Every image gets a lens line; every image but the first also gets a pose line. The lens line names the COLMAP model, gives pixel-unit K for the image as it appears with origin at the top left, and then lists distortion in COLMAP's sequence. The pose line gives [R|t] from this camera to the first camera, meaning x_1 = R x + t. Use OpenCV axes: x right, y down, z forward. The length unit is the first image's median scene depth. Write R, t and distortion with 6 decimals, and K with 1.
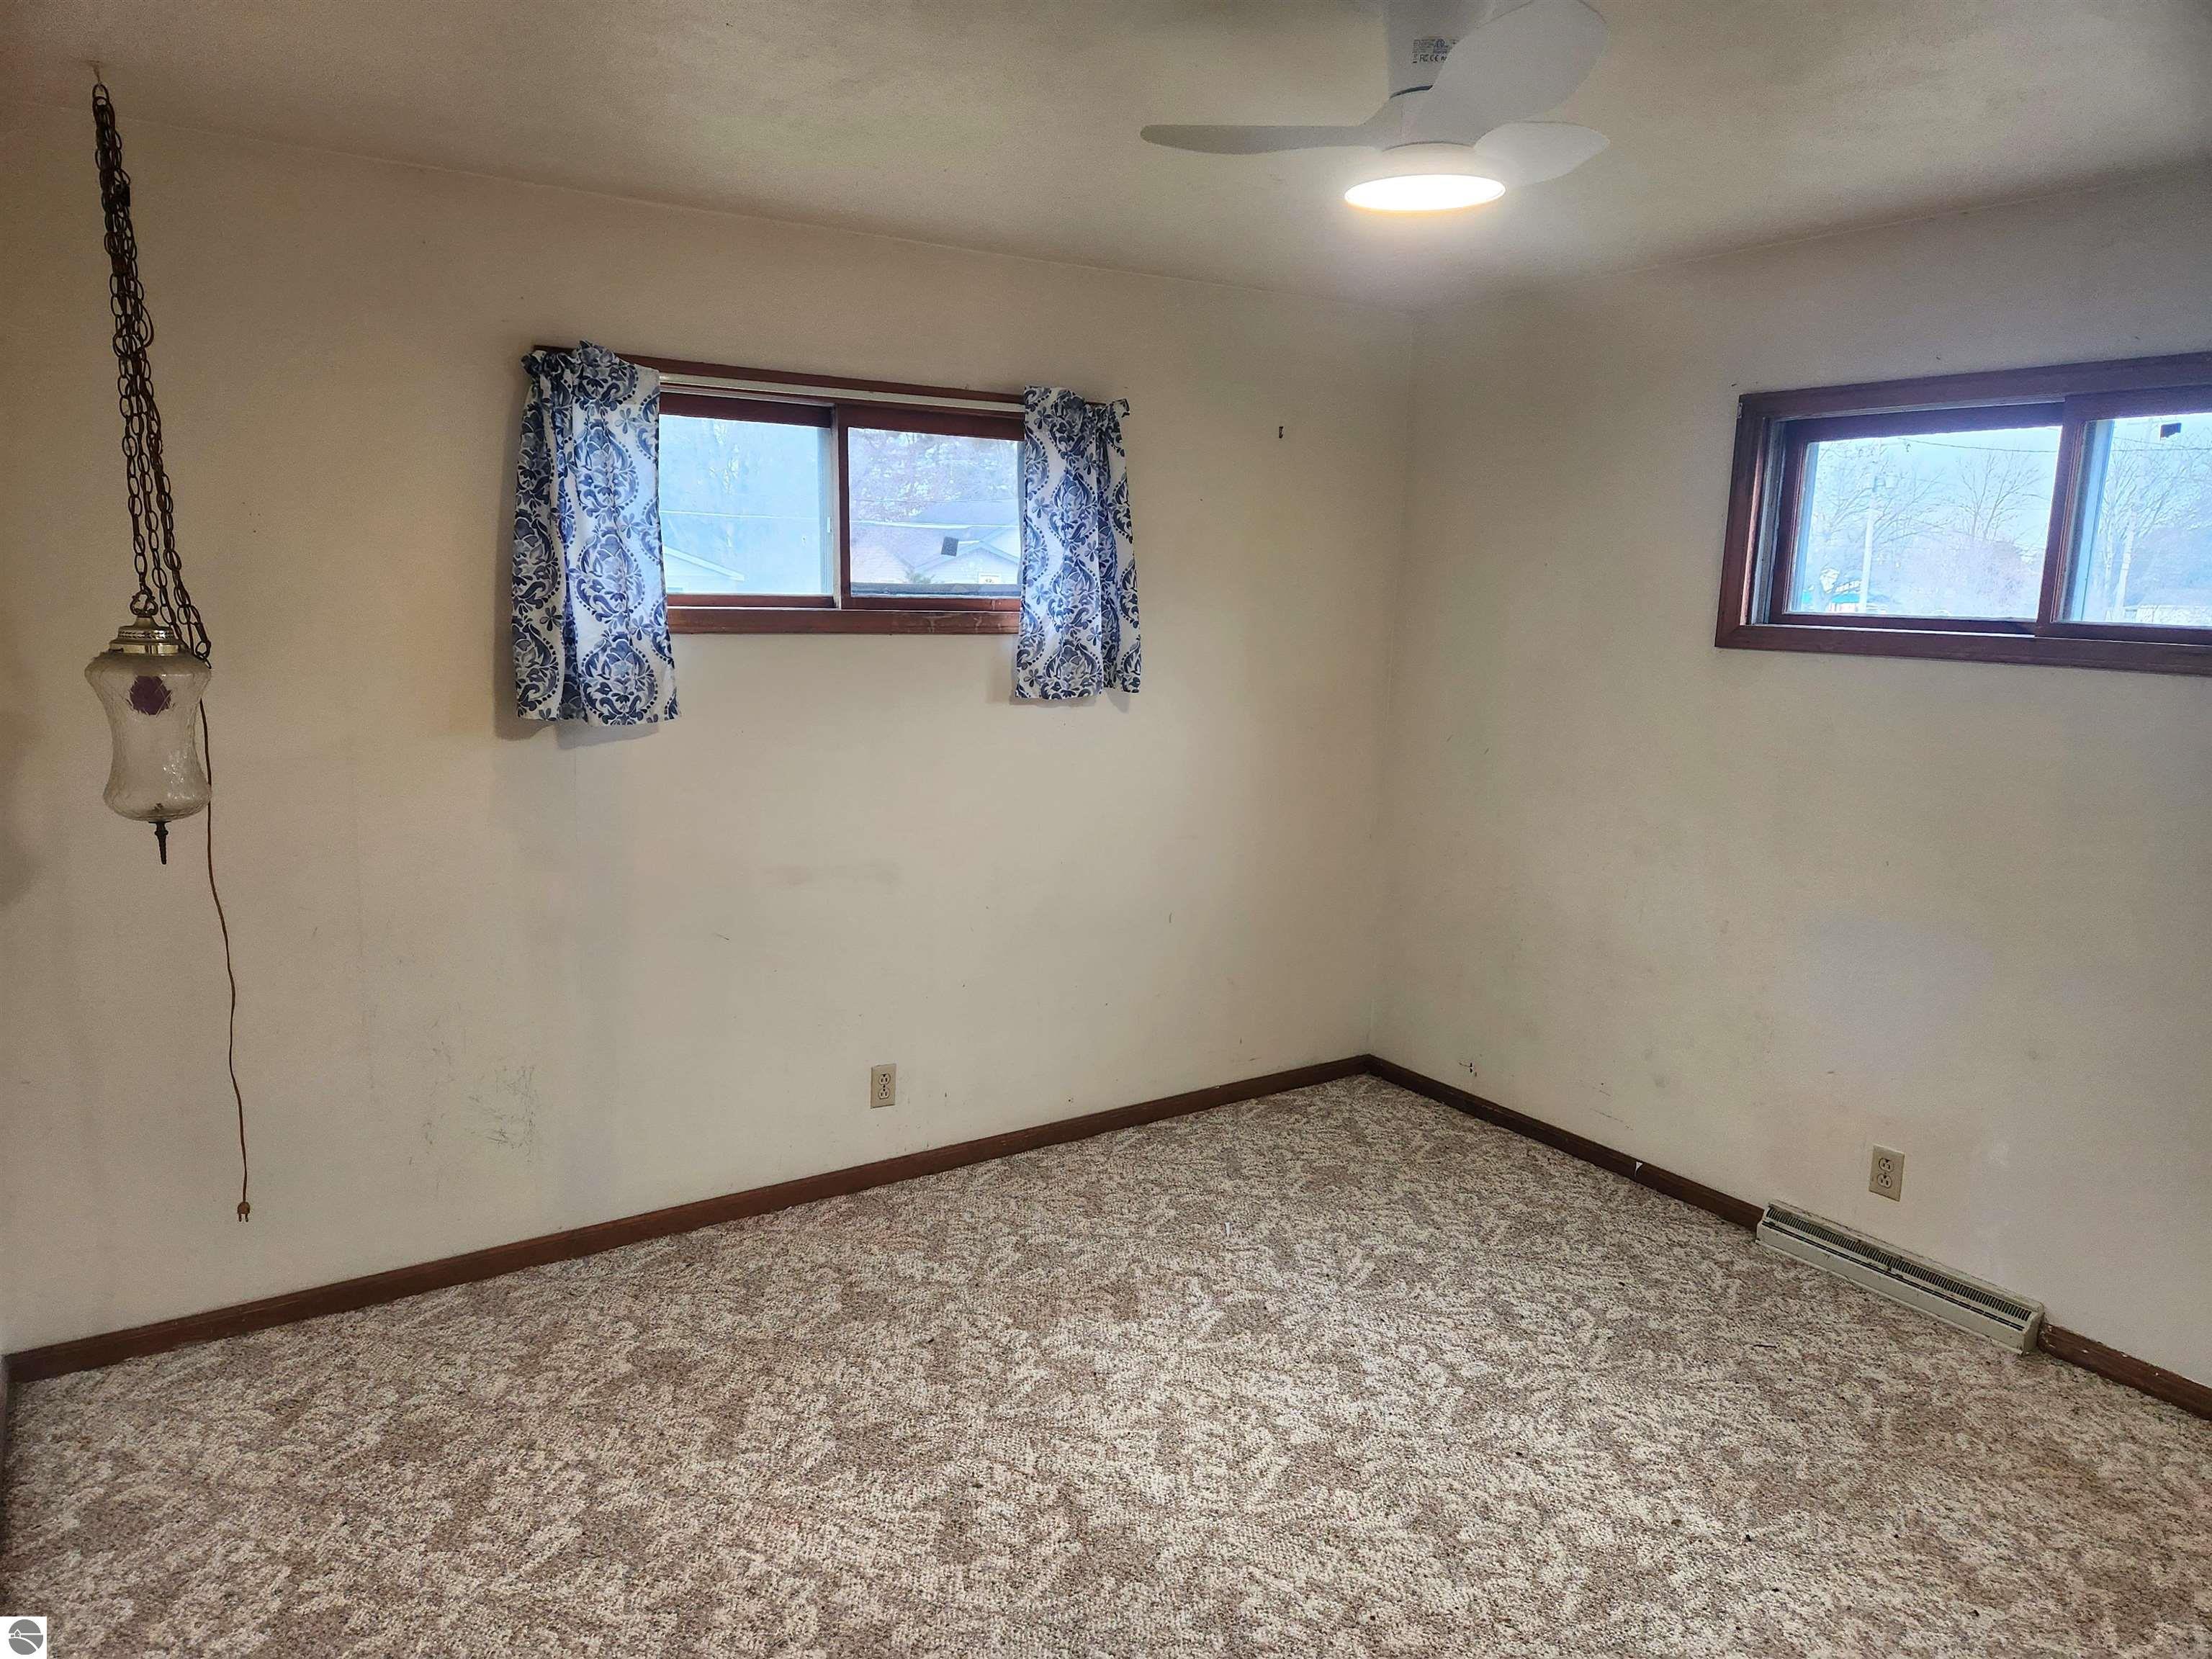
lens RADIAL K [[1443.6, 0, 1070.8], [0, 1443.6, 860.9], [0, 0, 1]] dist [0.033609, -0.022945]
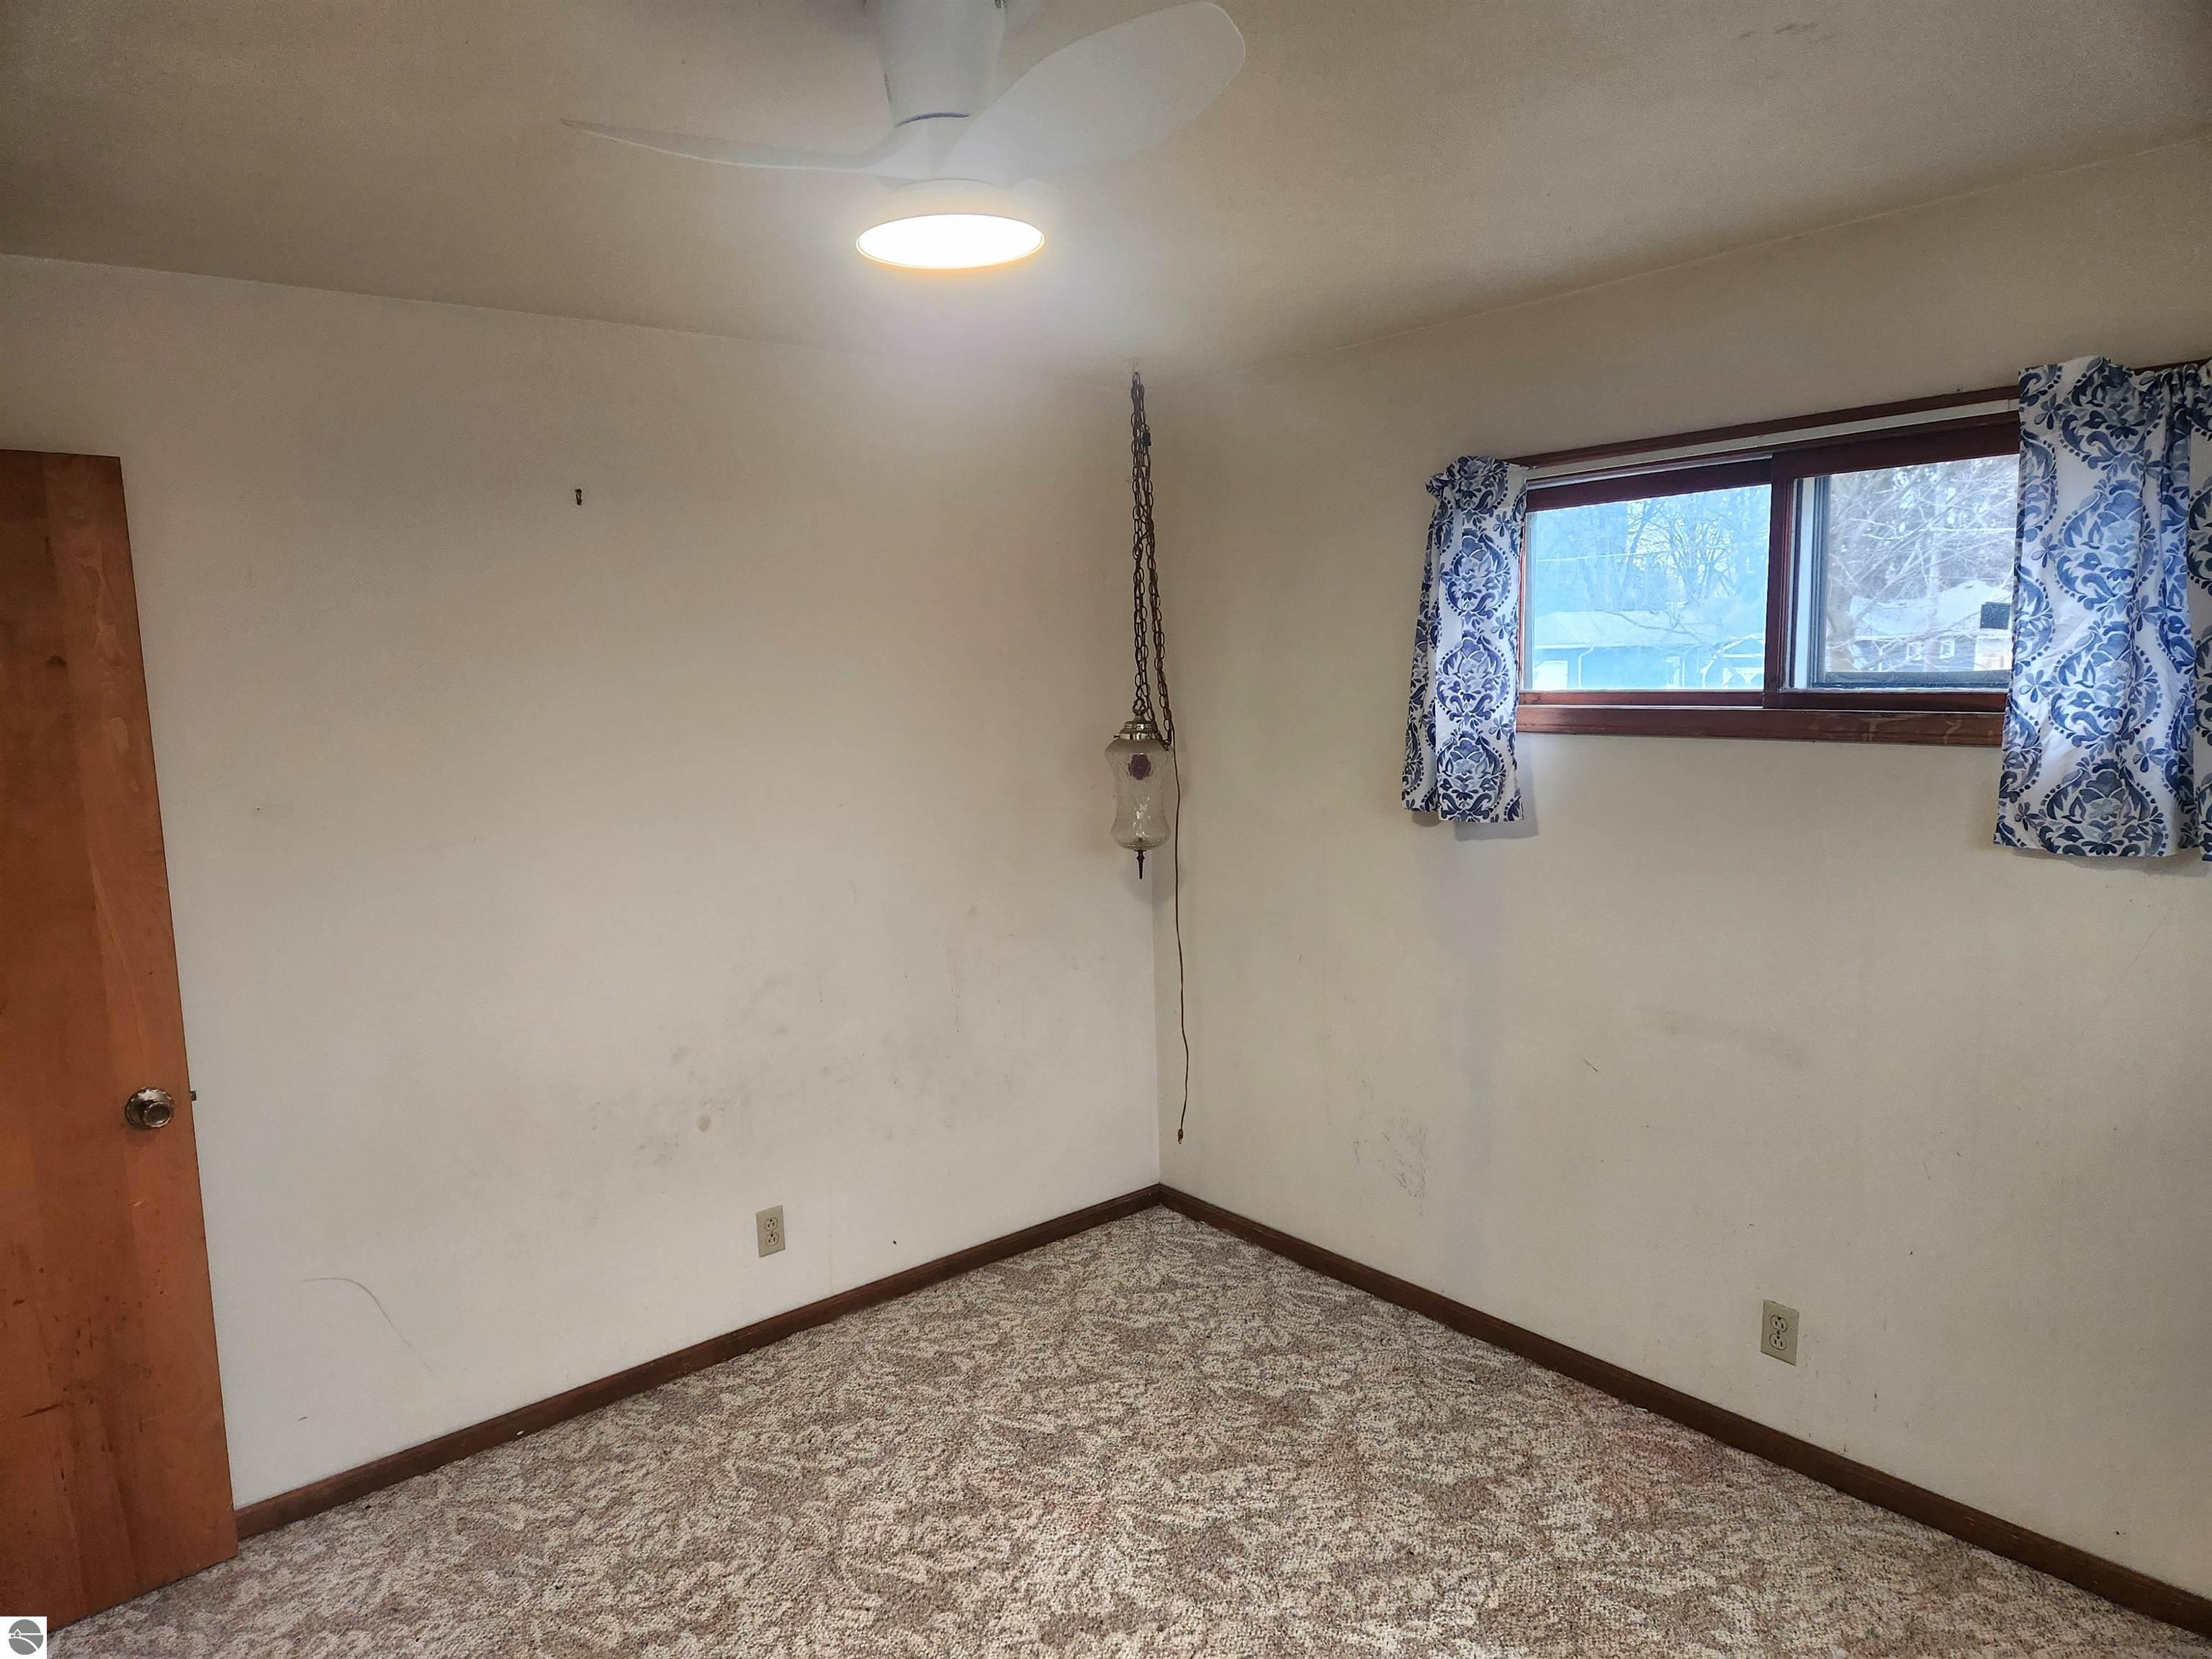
lens RADIAL K [[1443.6, 0, 1095.7], [0, 1443.6, 840.8], [0, 0, 1]] dist [0.033609, -0.022945]
pose [[0.110492, 0.104490, -0.988369, 0.667153], [-0.158657, 0.983560, 0.086245, -0.126358], [0.981132, 0.147283, 0.125253, 0.616847]]
